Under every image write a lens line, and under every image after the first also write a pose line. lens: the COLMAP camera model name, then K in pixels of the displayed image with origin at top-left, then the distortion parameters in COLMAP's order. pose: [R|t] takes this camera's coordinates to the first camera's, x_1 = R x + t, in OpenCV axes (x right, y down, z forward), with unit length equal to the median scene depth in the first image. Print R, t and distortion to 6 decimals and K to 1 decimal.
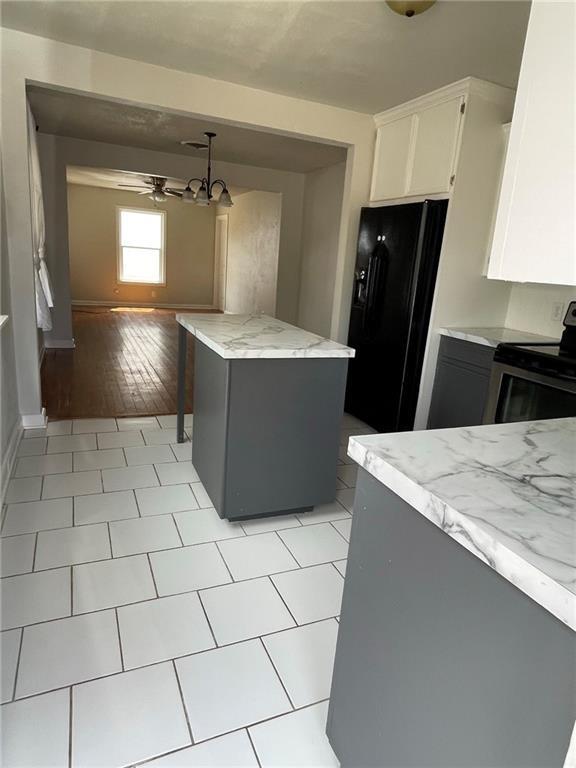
lens RADIAL K [[472.9, 0, 291.5], [0, 472.9, 381.5], [0, 0, 1]] dist [-0.008097, -0.001901]
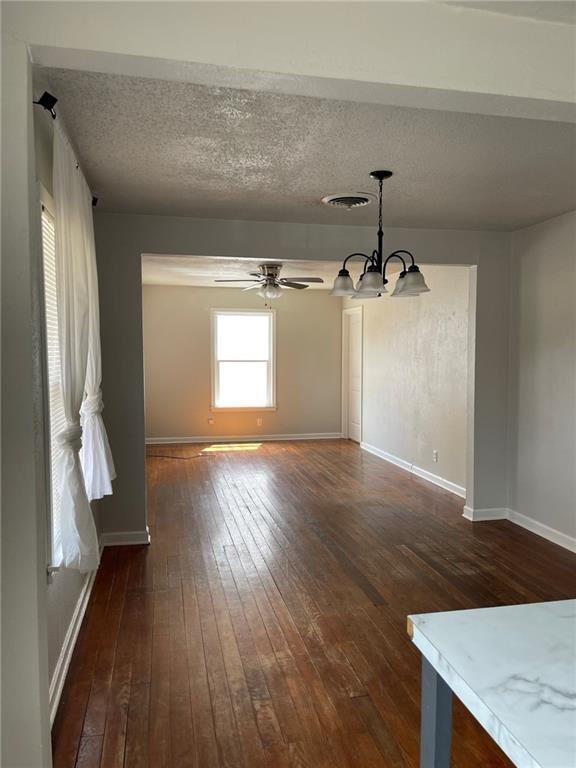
lens RADIAL K [[577.6, 0, 287.2], [0, 577.6, 385.4], [0, 0, 1]] dist [-0.000356, -0.007342]
pose [[0.976463, -0.063536, -0.206115, -0.085864], [0.021812, 0.979818, -0.198699, -0.082288], [0.214579, 0.189526, 0.958142, 0.206101]]
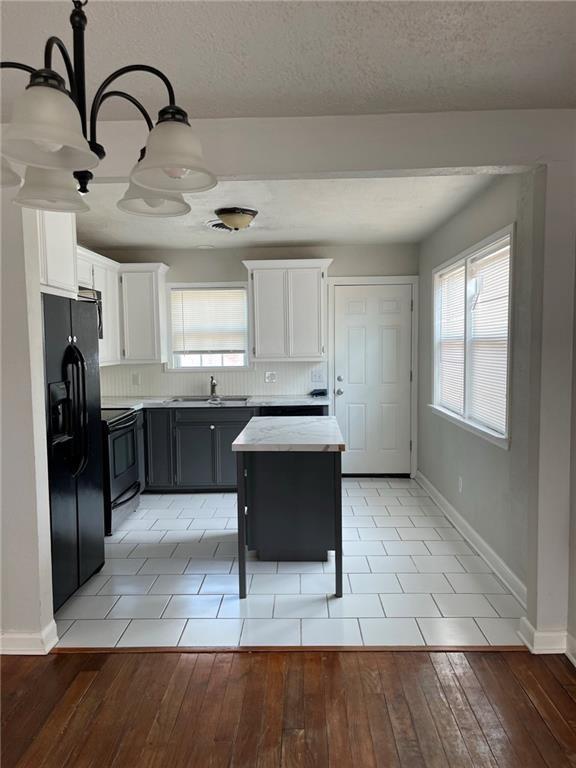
lens RADIAL K [[577.6, 0, 288.8], [0, 577.6, 382.6], [0, 0, 1]] dist [-0.000356, -0.007342]
pose [[-0.904075, -0.097551, 0.416091, -0.249080], [0.047435, 0.944681, 0.324543, -0.257748], [-0.424732, 0.313148, -0.849435, 0.844775]]
